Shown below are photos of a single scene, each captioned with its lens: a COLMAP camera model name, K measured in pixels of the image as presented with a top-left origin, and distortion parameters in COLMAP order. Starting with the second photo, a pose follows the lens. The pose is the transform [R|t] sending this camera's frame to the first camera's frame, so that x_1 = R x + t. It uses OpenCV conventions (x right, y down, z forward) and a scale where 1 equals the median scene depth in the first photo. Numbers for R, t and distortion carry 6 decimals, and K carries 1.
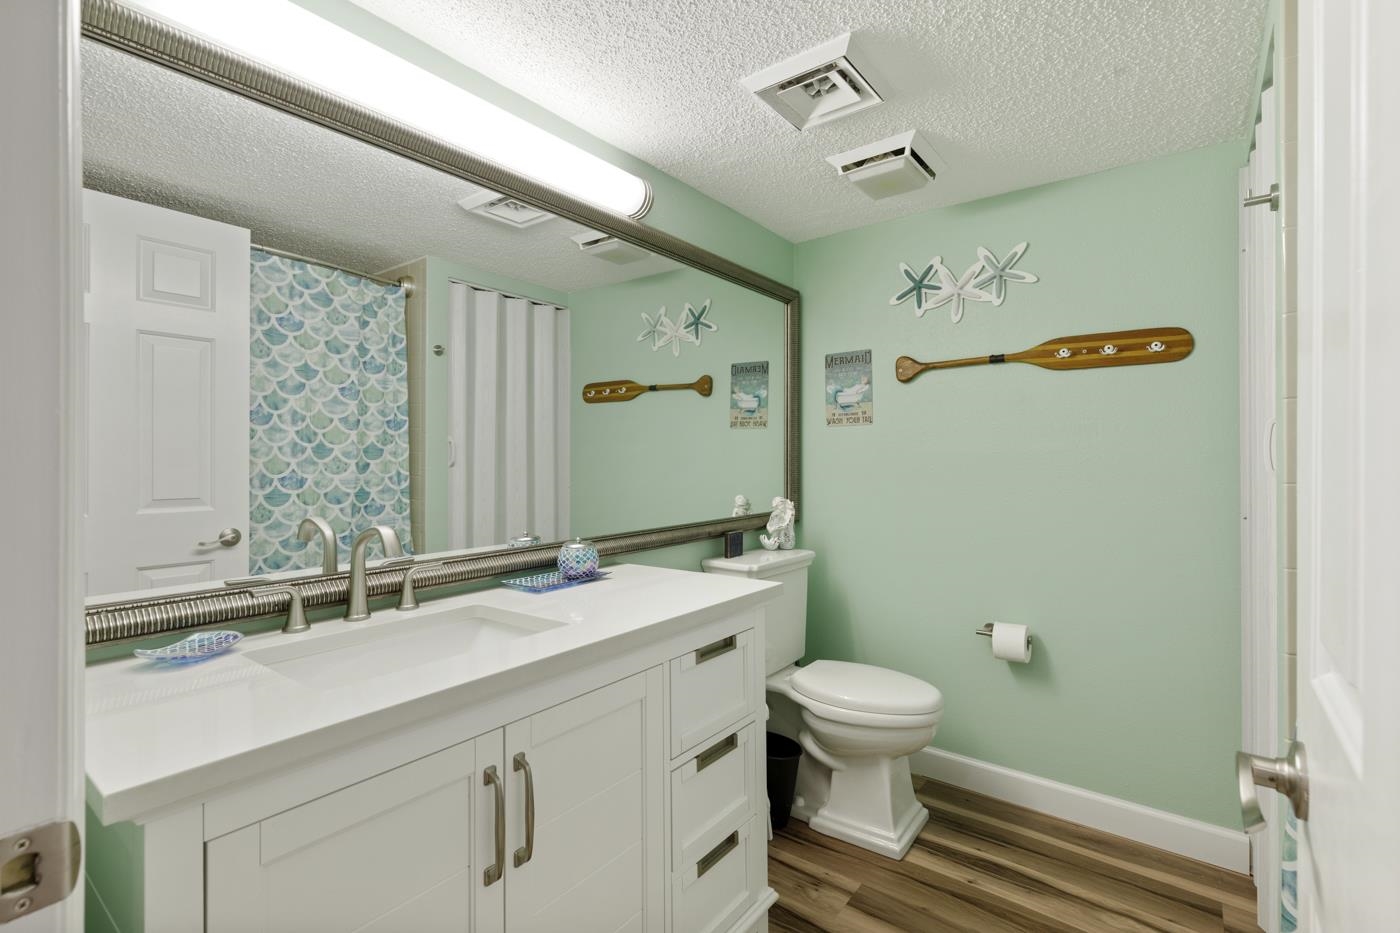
lens RADIAL K [[630.9, 0, 700.0], [0, 630.9, 466.5], [0, 0, 1]] dist [0.000719, -0.000648]
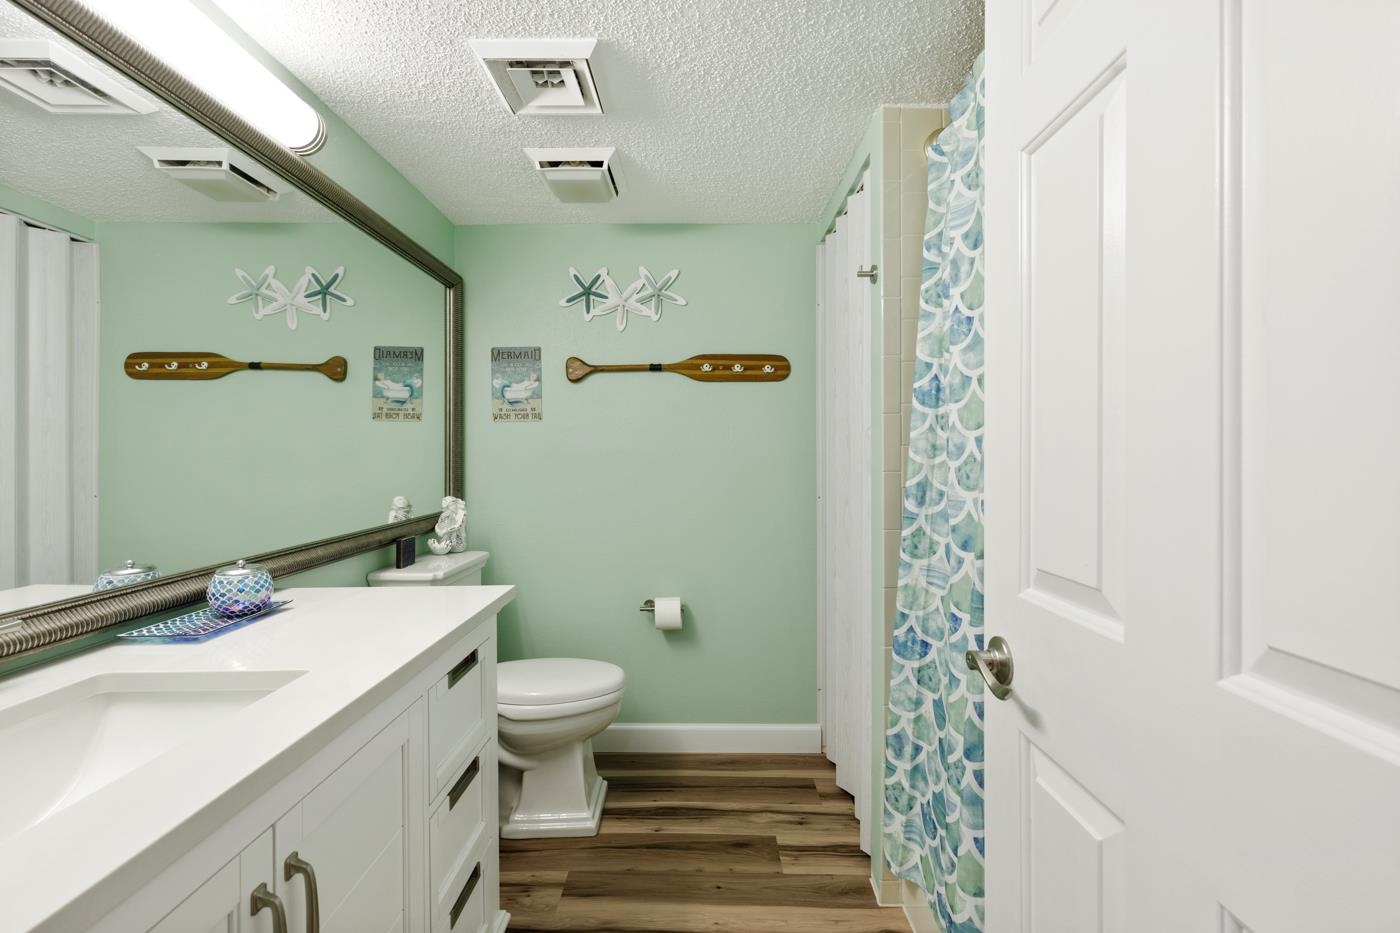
lens RADIAL K [[622.6, 0, 698.6], [0, 622.6, 463.4], [0, 0, 1]] dist [0.001006, -0.000286]
pose [[0.795922, -0.008806, 0.605335, -0.149944], [0.008157, 0.999959, 0.003822, -0.000654], [-0.605344, 0.001895, 0.795962, 0.057249]]
